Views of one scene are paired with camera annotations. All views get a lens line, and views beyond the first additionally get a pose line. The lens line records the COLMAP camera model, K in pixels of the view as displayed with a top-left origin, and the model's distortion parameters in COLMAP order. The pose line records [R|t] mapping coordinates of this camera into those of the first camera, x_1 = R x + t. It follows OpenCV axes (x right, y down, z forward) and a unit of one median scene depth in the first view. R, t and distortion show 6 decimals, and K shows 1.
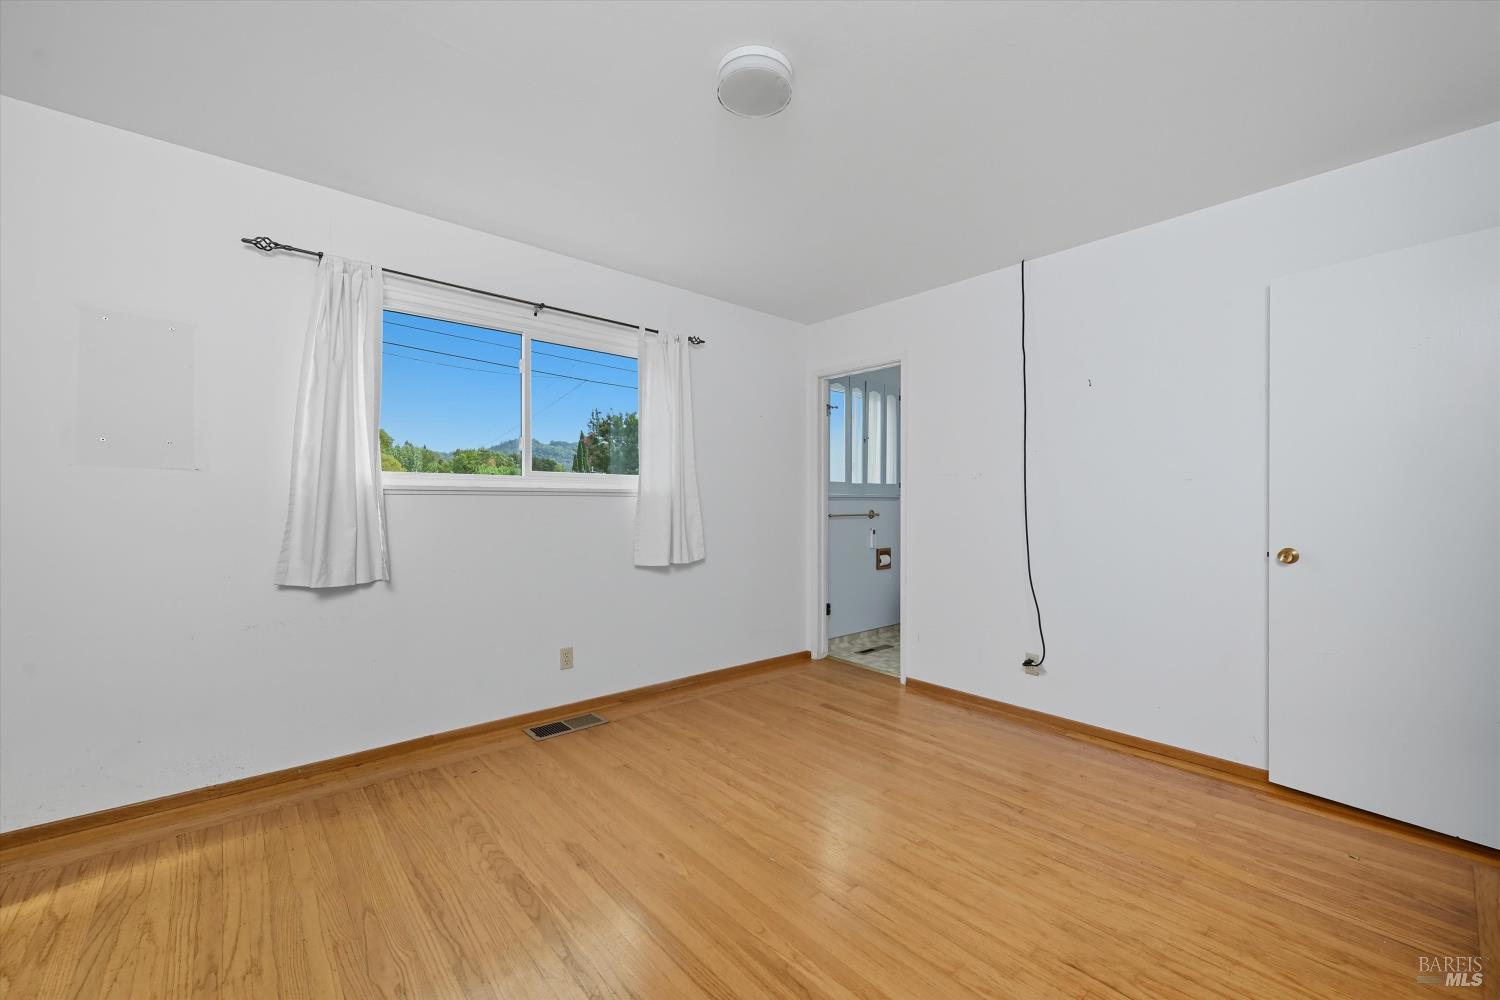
lens RADIAL K [[610.9, 0, 750.4], [0, 610.9, 506.2], [0, 0, 1]] dist [-0.003445, -0.000127]
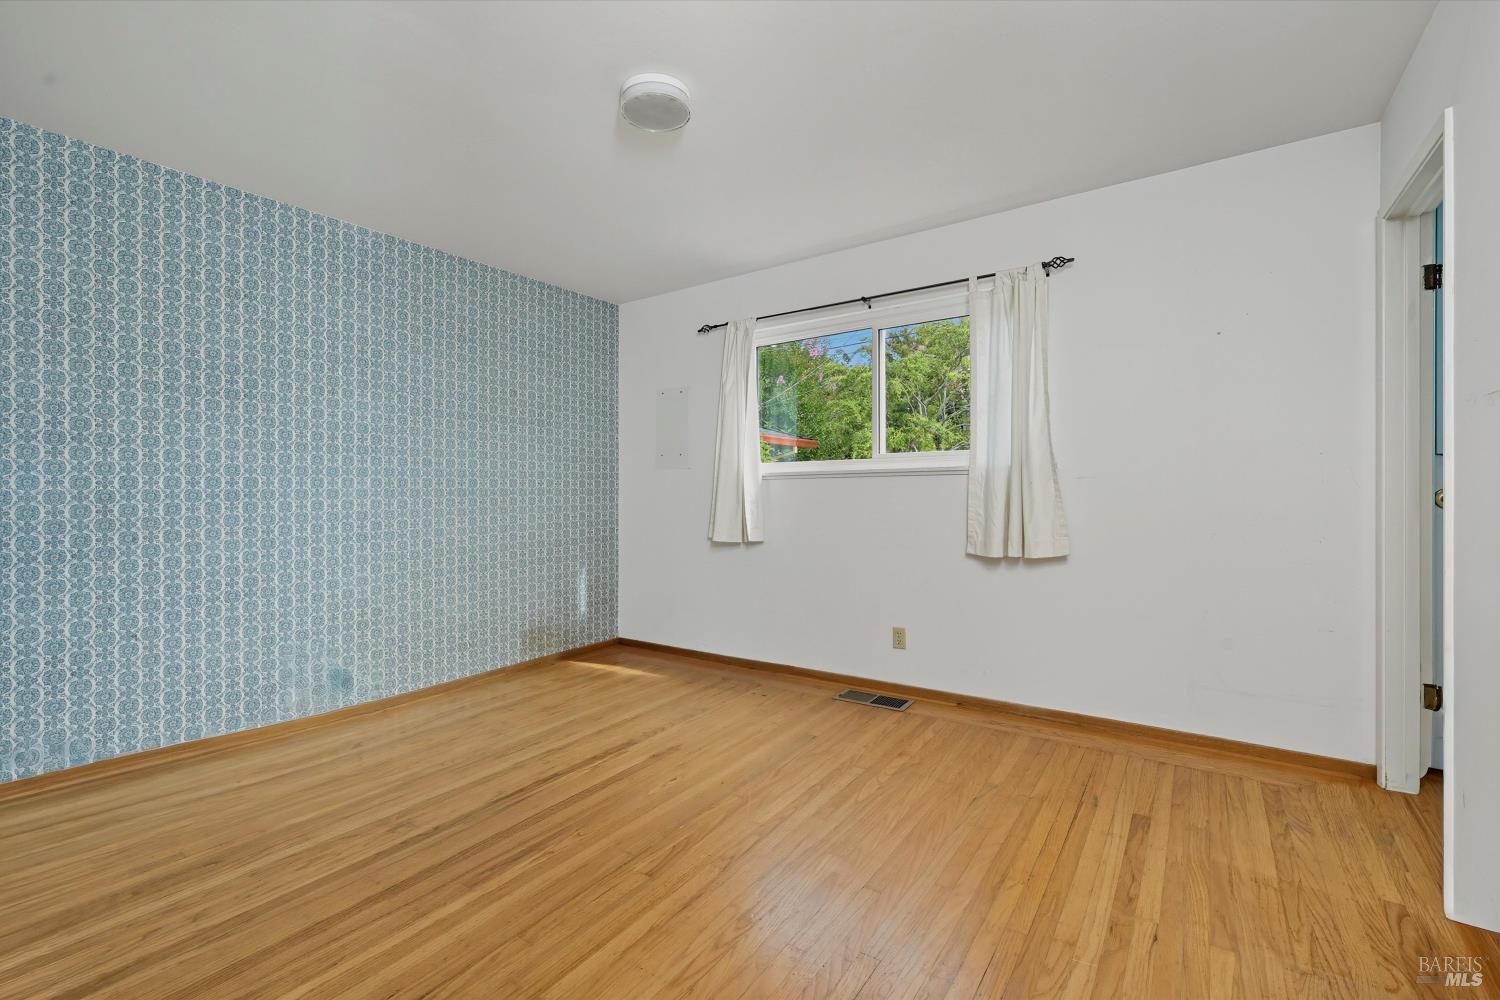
lens RADIAL K [[650.8, 0, 748.6], [0, 650.8, 489.3], [0, 0, 1]] dist [0.001292, 0.000121]
pose [[0.243875, -0.002211, -0.969804, 0.693594], [0.010595, 0.999944, 0.000385, 0.000894], [0.969749, -0.010368, 0.243885, 0.511511]]
